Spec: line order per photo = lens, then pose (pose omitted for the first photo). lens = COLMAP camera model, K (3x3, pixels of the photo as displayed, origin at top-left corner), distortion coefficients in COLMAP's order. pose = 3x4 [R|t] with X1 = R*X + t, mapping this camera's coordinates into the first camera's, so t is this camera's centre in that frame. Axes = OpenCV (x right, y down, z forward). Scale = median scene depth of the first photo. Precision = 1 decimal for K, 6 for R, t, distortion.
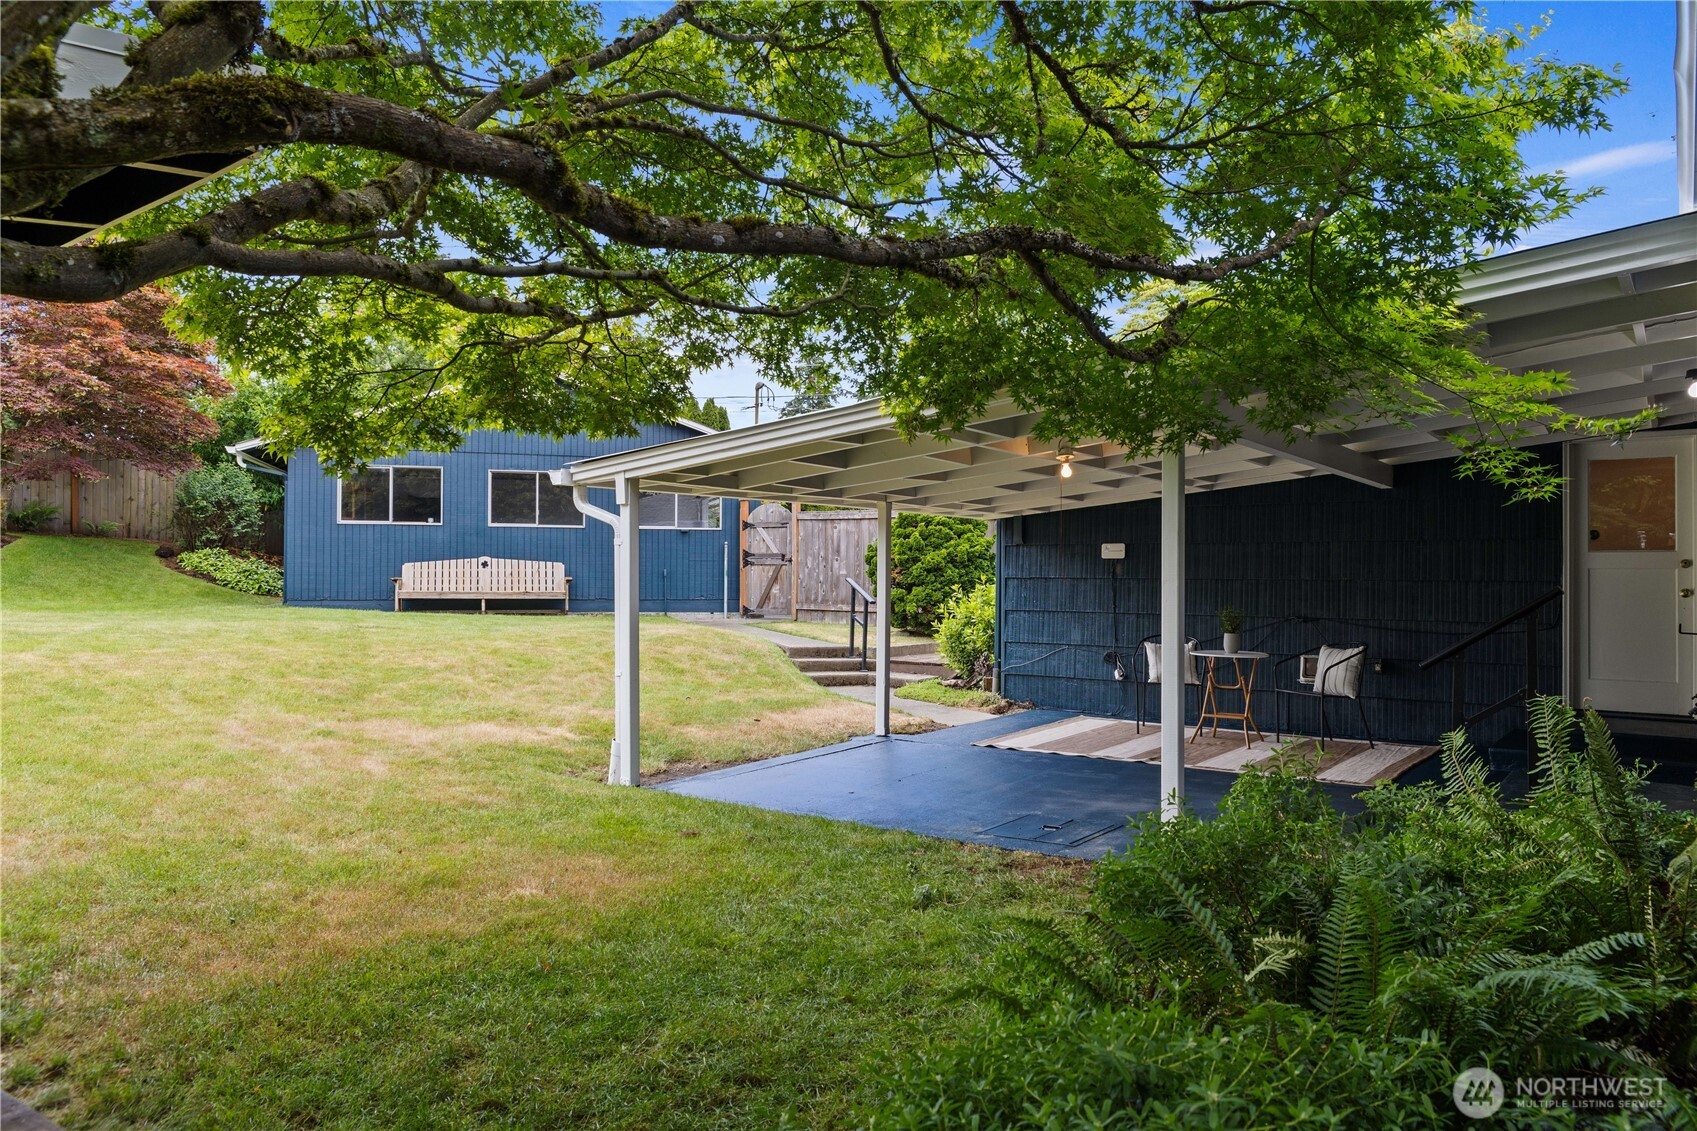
lens RADIAL K [[1141.7, 0, 848.4], [0, 1141.7, 568.1], [0, 0, 1]] dist [-0.001890, -0.000330]
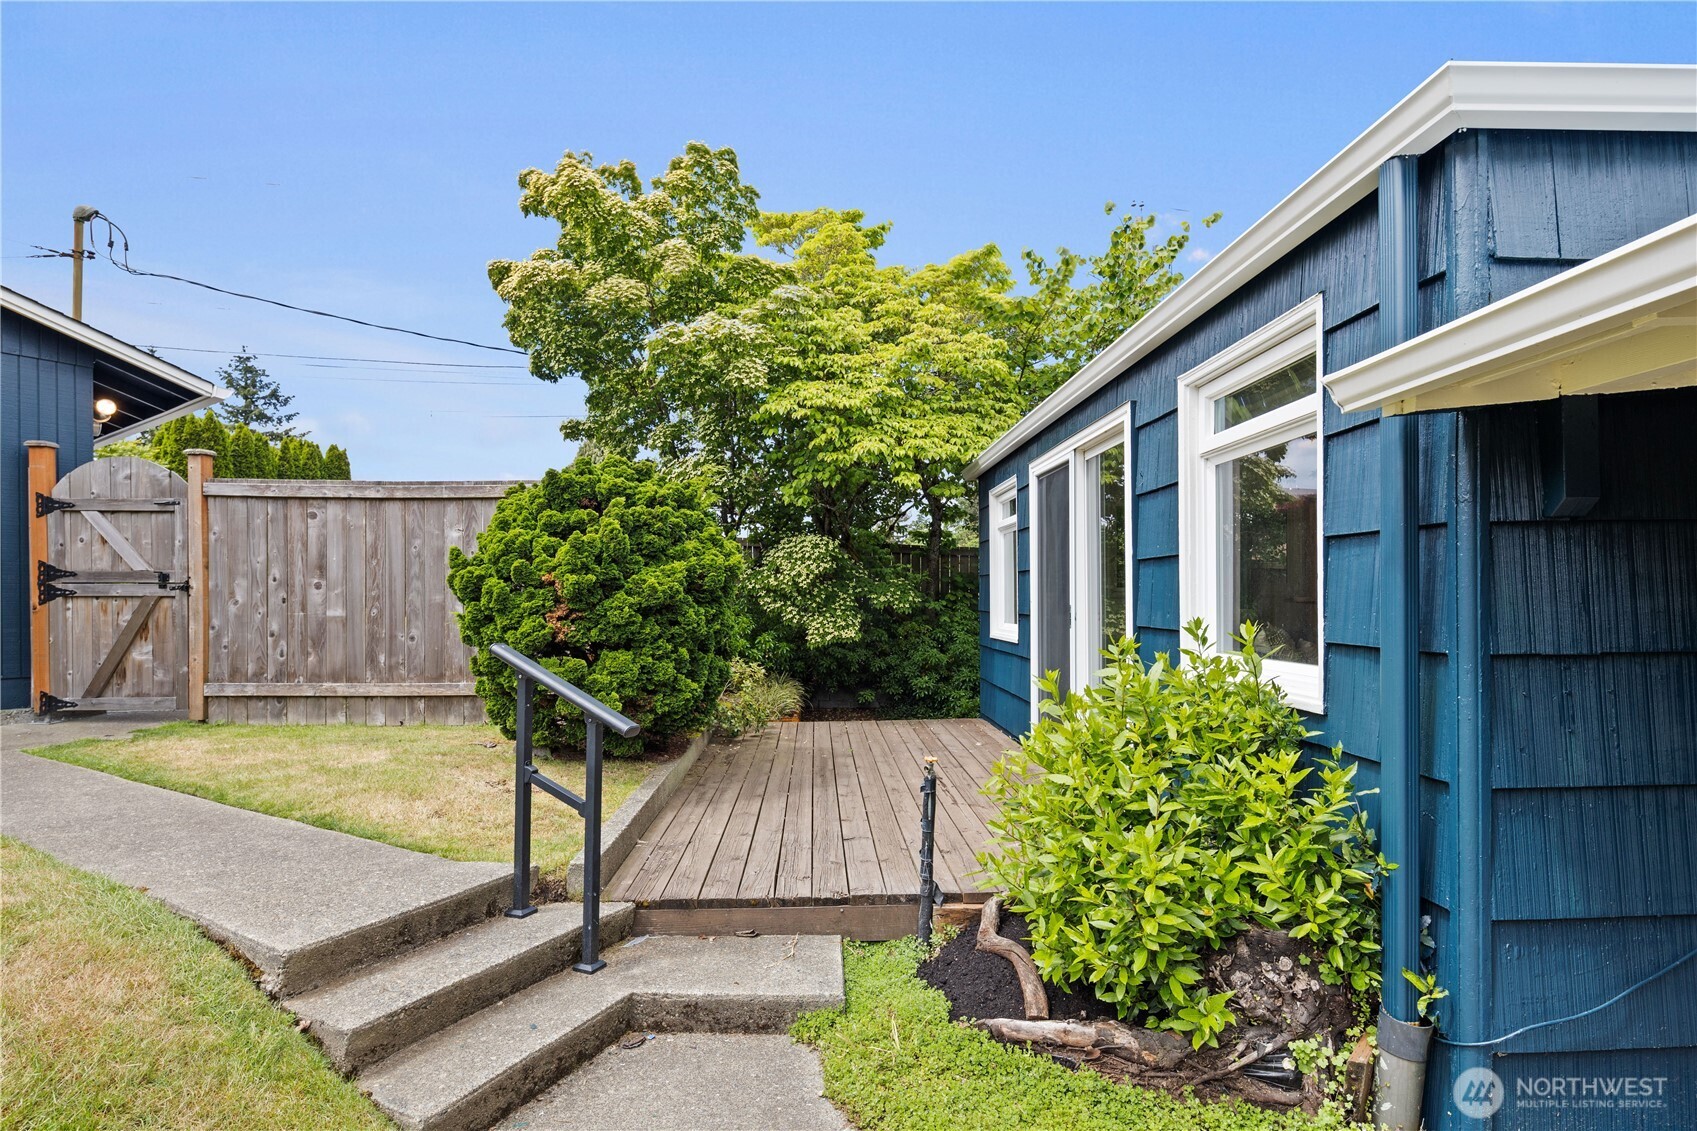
lens RADIAL K [[829.8, 0, 848.0], [0, 829.8, 599.9], [0, 0, 1]] dist [0.001856, 0.000167]
pose [[0.786246, -0.008763, 0.617851, -0.047577], [0.003676, 0.999948, 0.009505, -0.003825], [-0.617902, -0.005202, 0.786238, 0.581746]]
